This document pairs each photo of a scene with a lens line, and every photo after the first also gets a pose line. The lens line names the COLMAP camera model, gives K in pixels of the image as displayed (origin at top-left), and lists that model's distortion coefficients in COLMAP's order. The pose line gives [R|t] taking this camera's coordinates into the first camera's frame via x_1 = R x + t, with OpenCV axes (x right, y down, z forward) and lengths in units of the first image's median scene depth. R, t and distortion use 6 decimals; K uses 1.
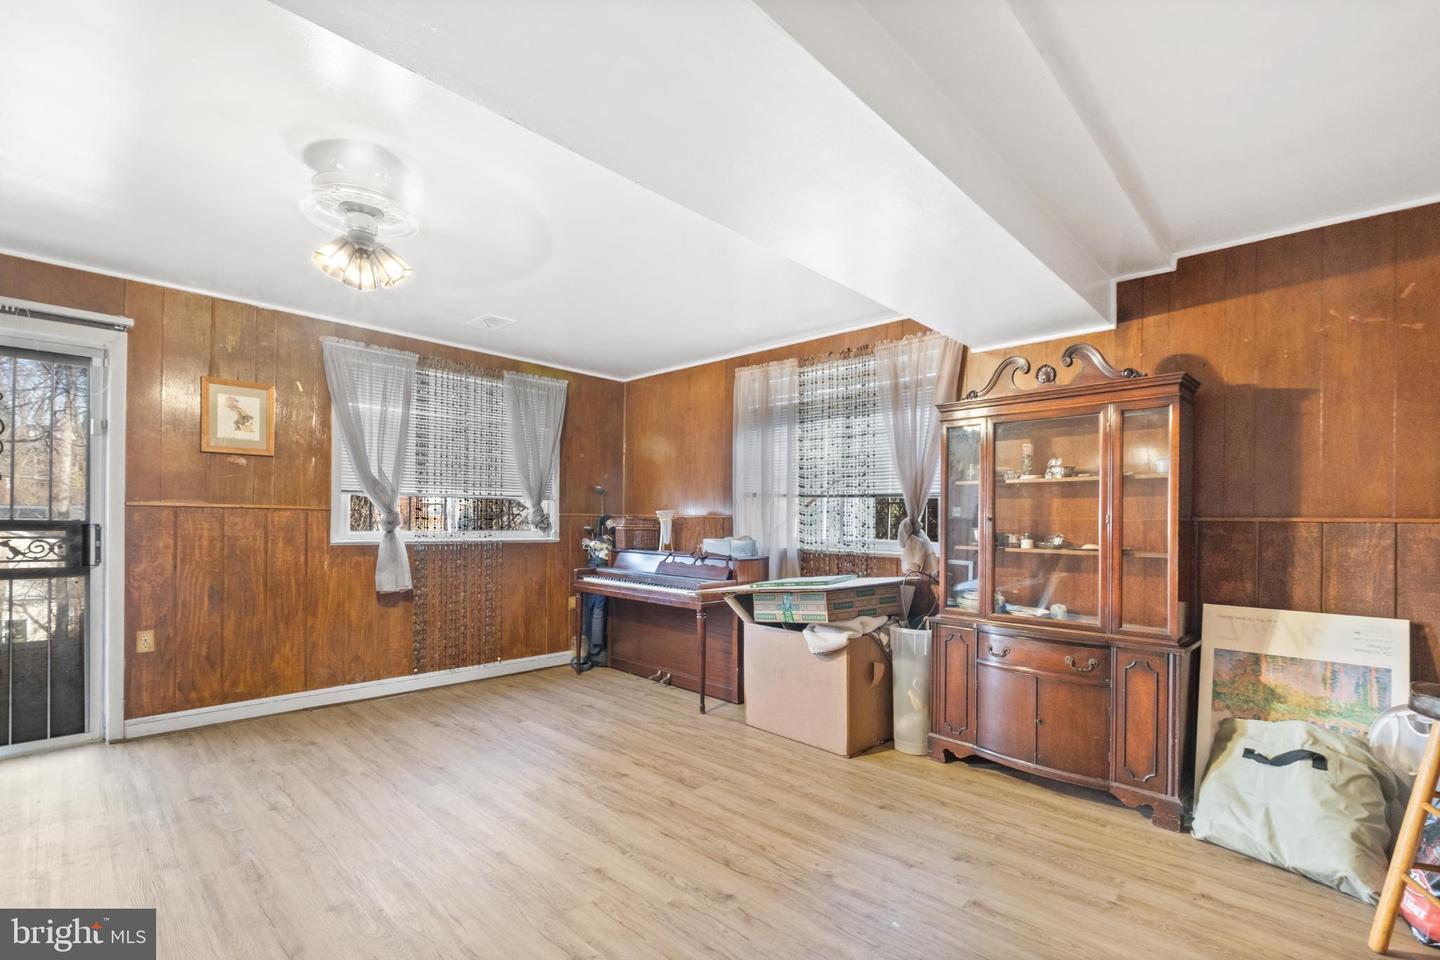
lens RADIAL K [[636.8, 0, 723.2], [0, 636.8, 515.2], [0, 0, 1]] dist [0.002551, -0.006394]
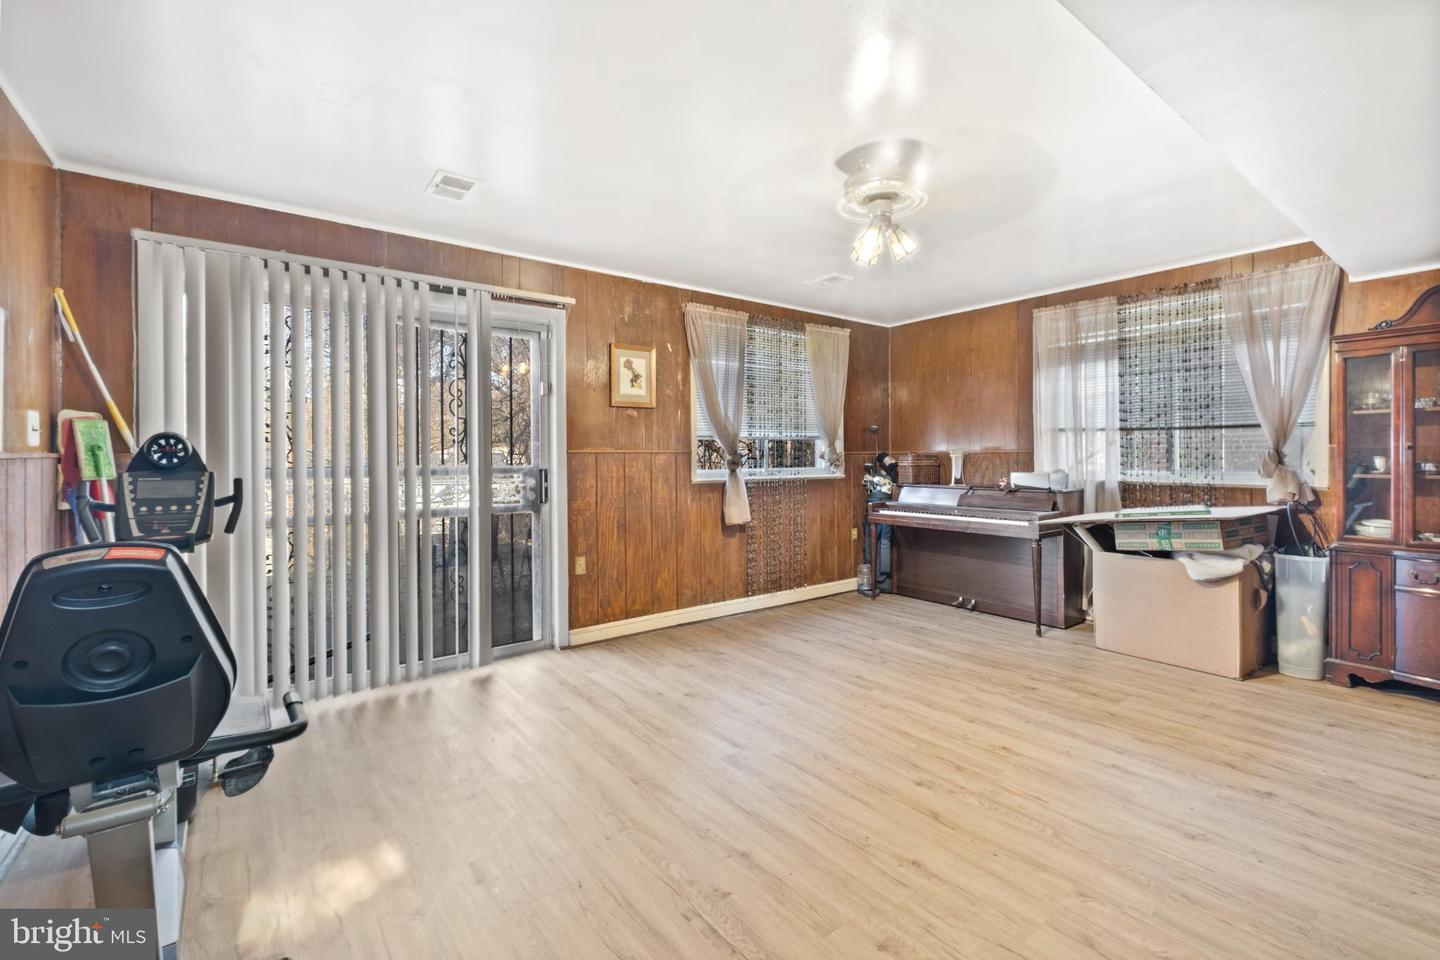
lens RADIAL K [[622.5, 0, 728.6], [0, 622.5, 455.5], [0, 0, 1]] dist [0.002474, -0.004848]
pose [[0.987781, -0.021805, -0.154316, -0.385226], [0.022701, 0.999734, 0.004047, -0.007103], [0.154187, -0.007500, 0.988013, -0.106337]]
